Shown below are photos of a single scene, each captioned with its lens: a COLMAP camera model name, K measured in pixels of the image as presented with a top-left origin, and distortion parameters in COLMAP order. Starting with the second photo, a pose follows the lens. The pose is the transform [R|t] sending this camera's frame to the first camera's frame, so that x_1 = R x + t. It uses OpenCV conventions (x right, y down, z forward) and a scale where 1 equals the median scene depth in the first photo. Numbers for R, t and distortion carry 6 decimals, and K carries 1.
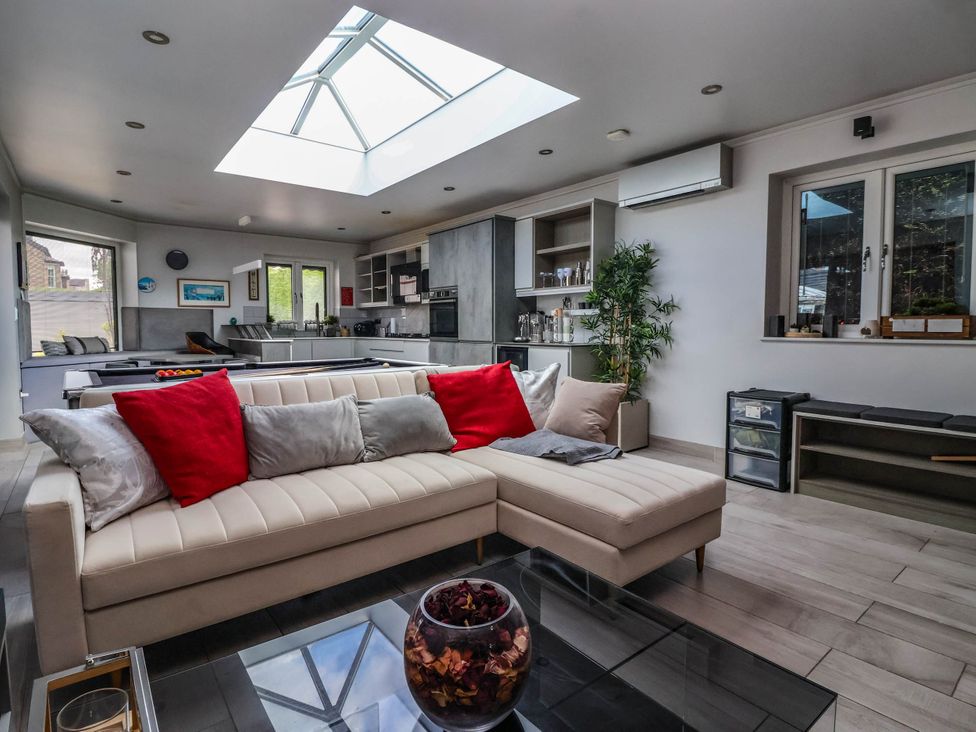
lens RADIAL K [[511.8, 0, 487.0], [0, 511.8, 356.1], [0, 0, 1]] dist [0.004865, -0.013787]
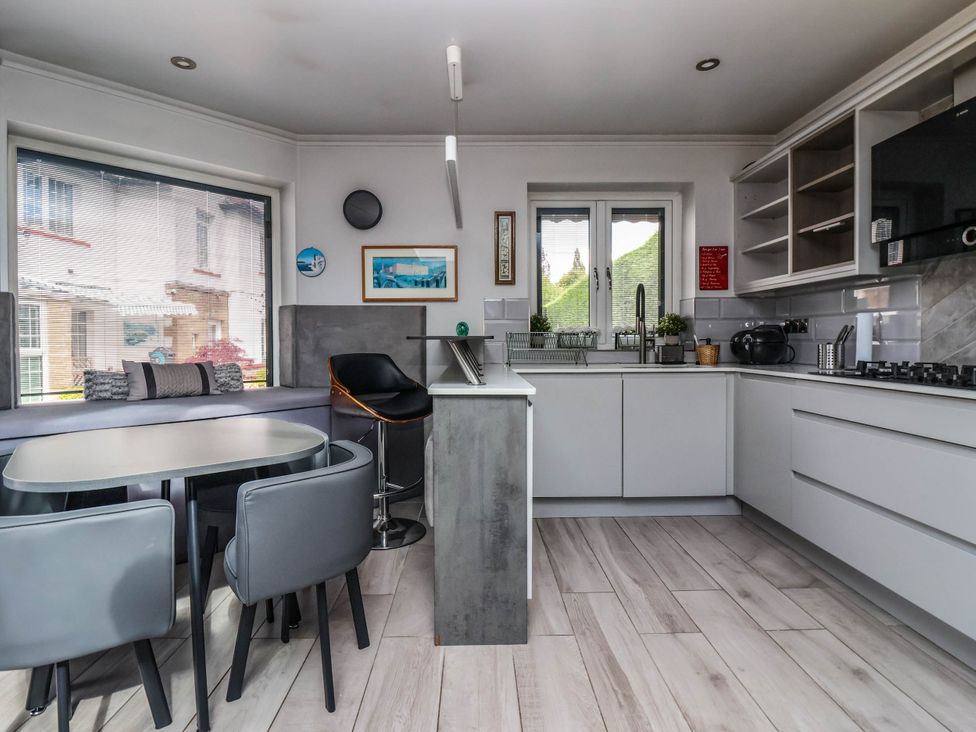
lens RADIAL K [[511.8, 0, 477.0], [0, 511.8, 350.2], [0, 0, 1]] dist [0.004865, -0.013787]
pose [[0.789345, 0.009003, -0.613884, -0.211570], [-0.030507, 0.999233, -0.024571, -0.041683], [0.613192, 0.038123, 0.789014, 0.694084]]
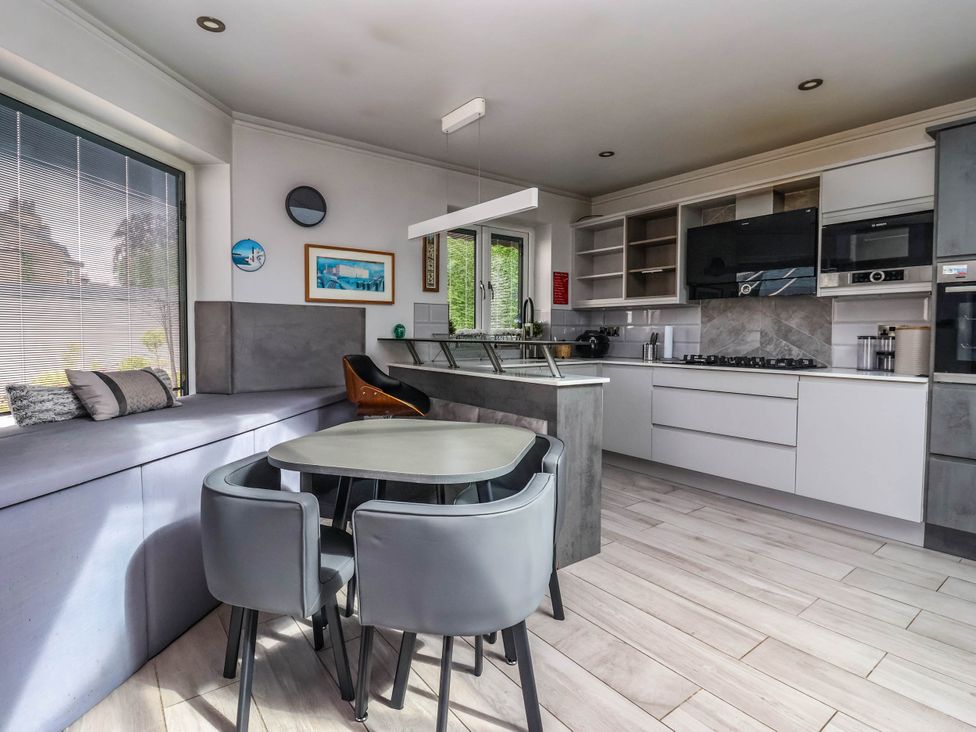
lens RADIAL K [[511.8, 0, 485.4], [0, 511.8, 352.7], [0, 0, 1]] dist [0.004865, -0.013787]
pose [[0.999674, 0.005267, -0.024969, -0.432002], [-0.005771, 0.999781, -0.020139, -0.040083], [0.024857, 0.020276, 0.999485, 0.531586]]
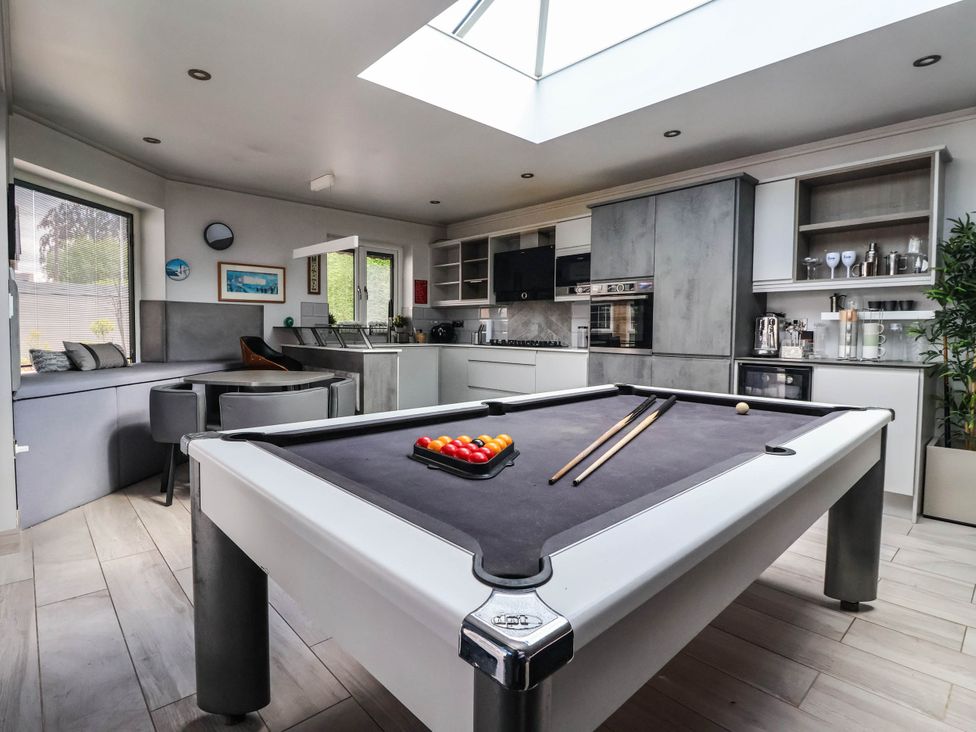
lens RADIAL K [[511.8, 0, 486.9], [0, 511.8, 352.0], [0, 0, 1]] dist [0.004865, -0.013787]
pose [[0.997353, 0.006763, 0.072398, -0.287389], [-0.005790, 0.999890, -0.013643, -0.017736], [-0.072482, 0.013188, 0.997283, 0.262958]]
